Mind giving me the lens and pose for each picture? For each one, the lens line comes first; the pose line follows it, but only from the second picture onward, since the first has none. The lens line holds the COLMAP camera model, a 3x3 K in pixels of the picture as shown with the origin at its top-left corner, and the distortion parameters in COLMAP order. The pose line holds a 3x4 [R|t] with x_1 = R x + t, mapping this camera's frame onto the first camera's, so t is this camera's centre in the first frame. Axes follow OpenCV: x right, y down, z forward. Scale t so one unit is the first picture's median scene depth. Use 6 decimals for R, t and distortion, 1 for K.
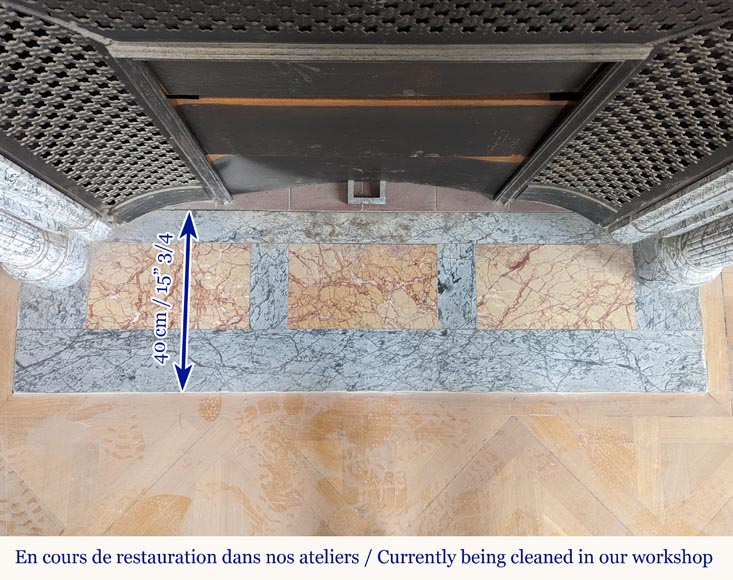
lens RADIAL K [[561.8, 0, 365.2], [0, 561.8, 283.6], [0, 0, 1]] dist [0.035328, -0.003104]
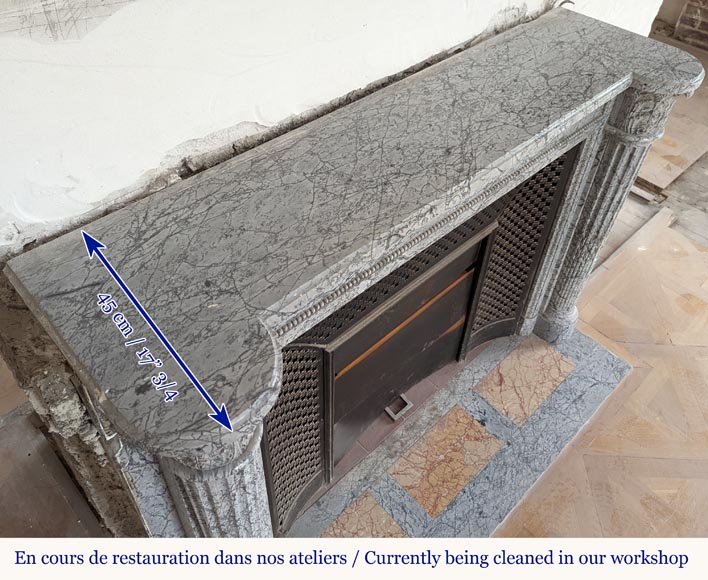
lens RADIAL K [[629.7, 0, 356.6], [0, 629.7, 289.9], [0, 0, 1]] dist [0.023282, 0.001791]
pose [[0.699947, -0.495406, 0.514438, -0.743632], [0.700773, 0.615388, -0.360853, 0.154765], [-0.137810, 0.613082, 0.777906, -0.406731]]
